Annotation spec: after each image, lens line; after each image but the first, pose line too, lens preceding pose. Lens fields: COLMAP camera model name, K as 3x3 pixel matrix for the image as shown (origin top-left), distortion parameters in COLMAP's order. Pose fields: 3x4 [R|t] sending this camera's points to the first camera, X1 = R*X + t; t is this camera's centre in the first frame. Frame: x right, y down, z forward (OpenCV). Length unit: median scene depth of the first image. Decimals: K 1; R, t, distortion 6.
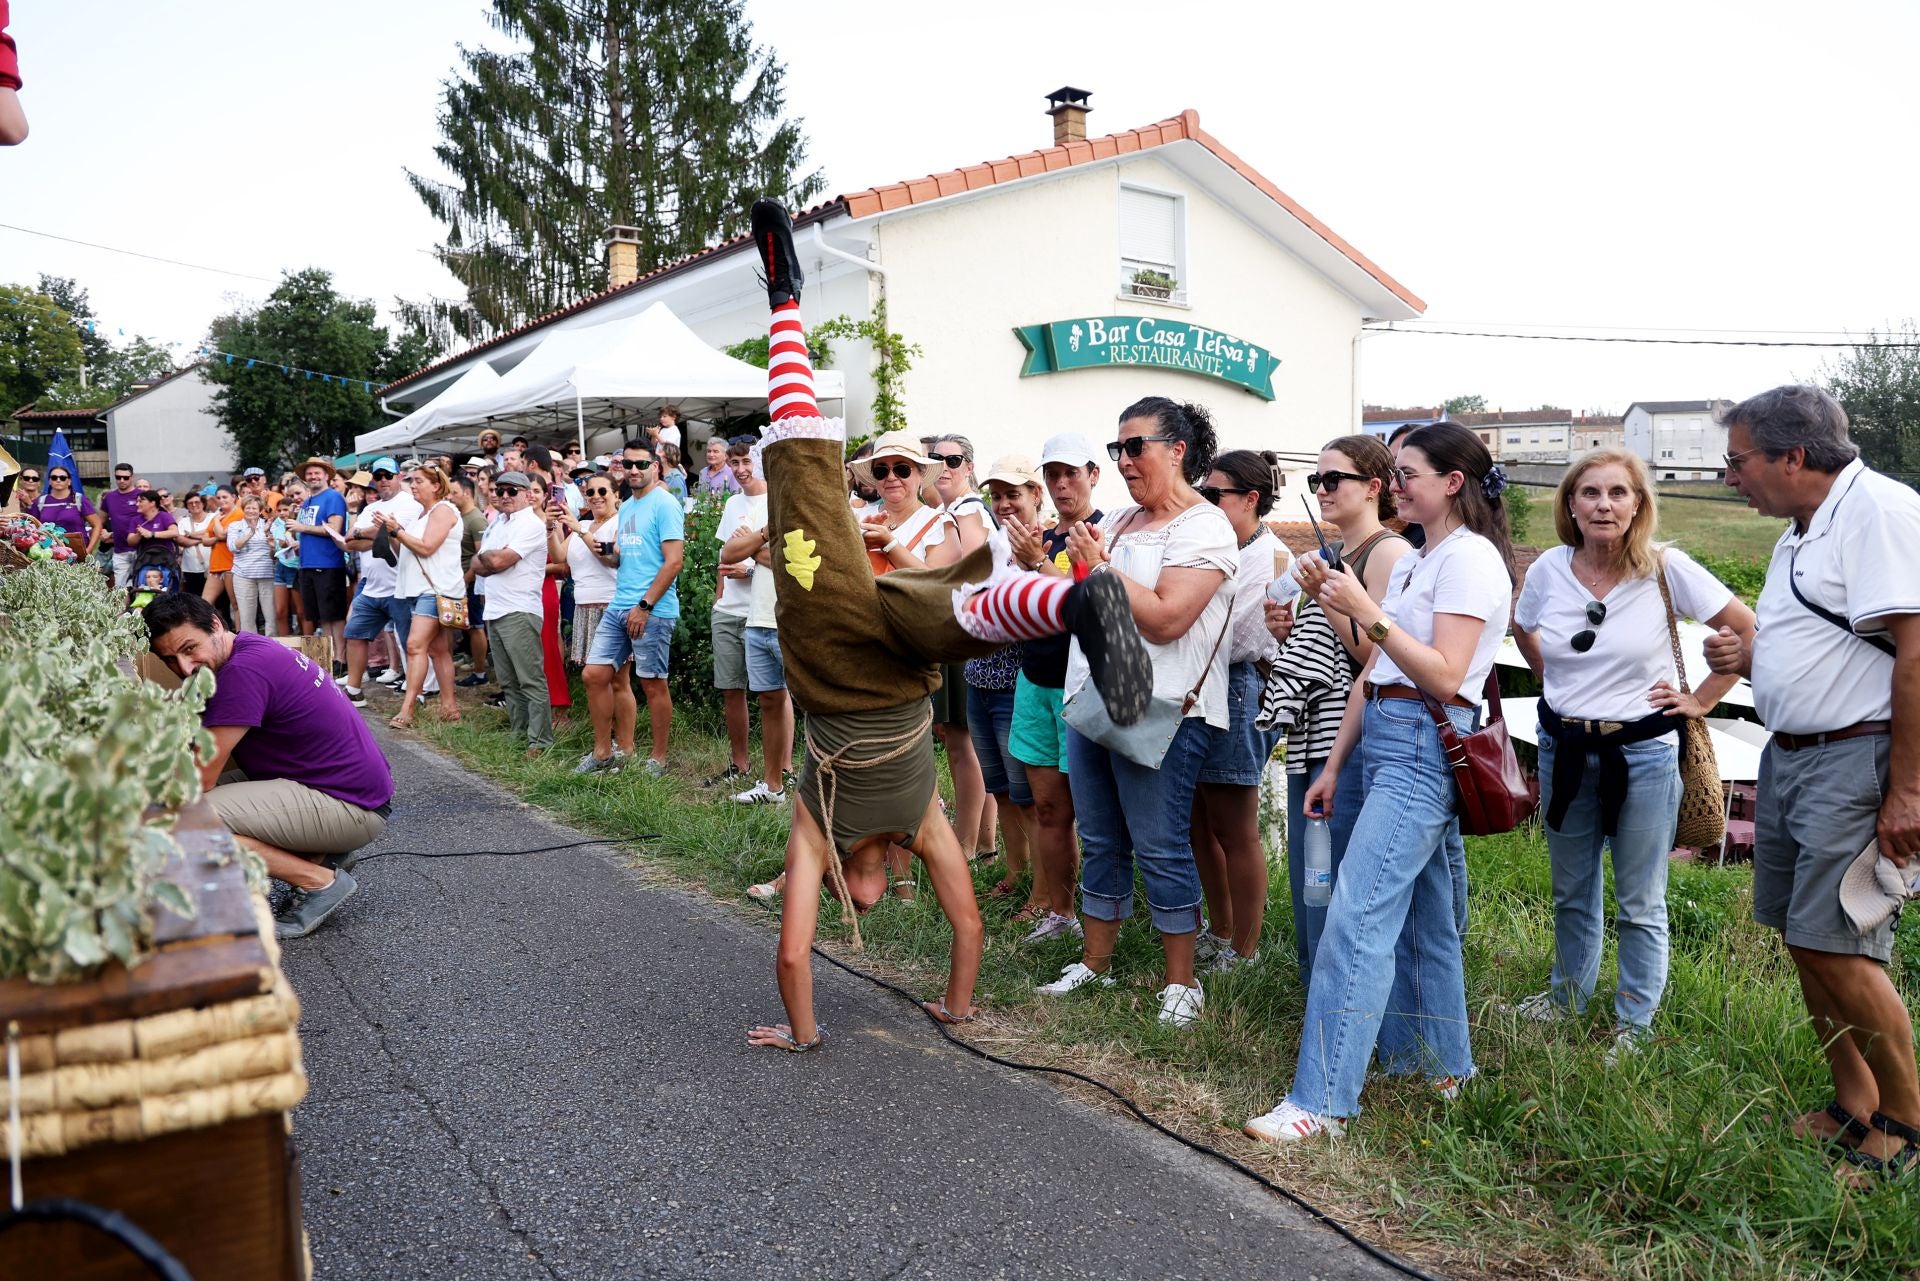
lens RADIAL K [[1308.1, 0, 960.0], [0, 1308.1, 640.5], [0, 0, 1]] dist [-0.071120, 0.033949]
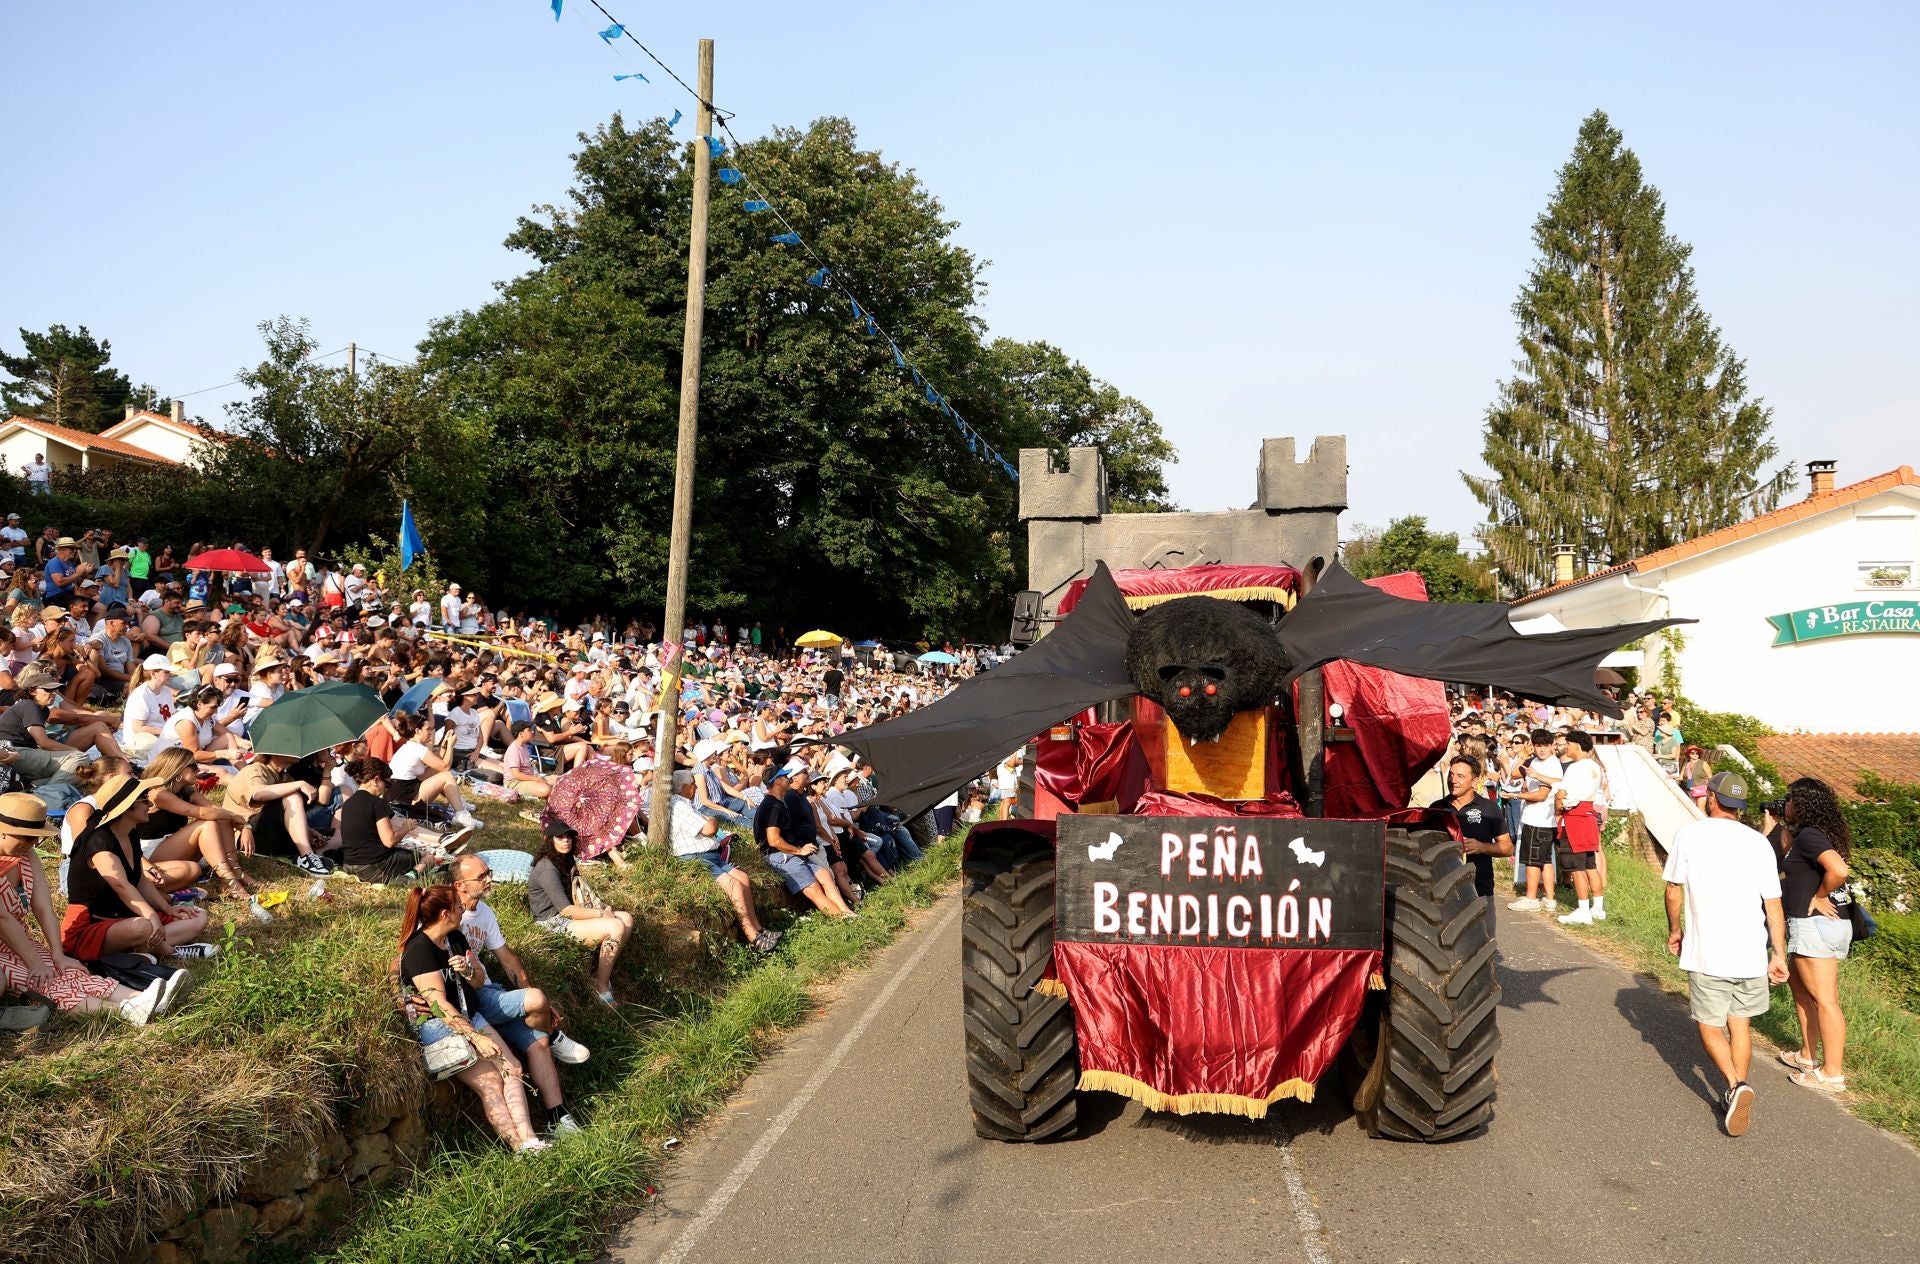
lens RADIAL K [[1299.9, 0, 1013.8], [0, 1299.9, 630.7], [0, 0, 1]] dist [-0.041971, -0.001383]
pose [[0.714019, -0.030267, -0.699472, 0.213872], [-0.064924, 0.991898, -0.109194, 0.008142], [0.697110, 0.123379, 0.706268, -0.353298]]
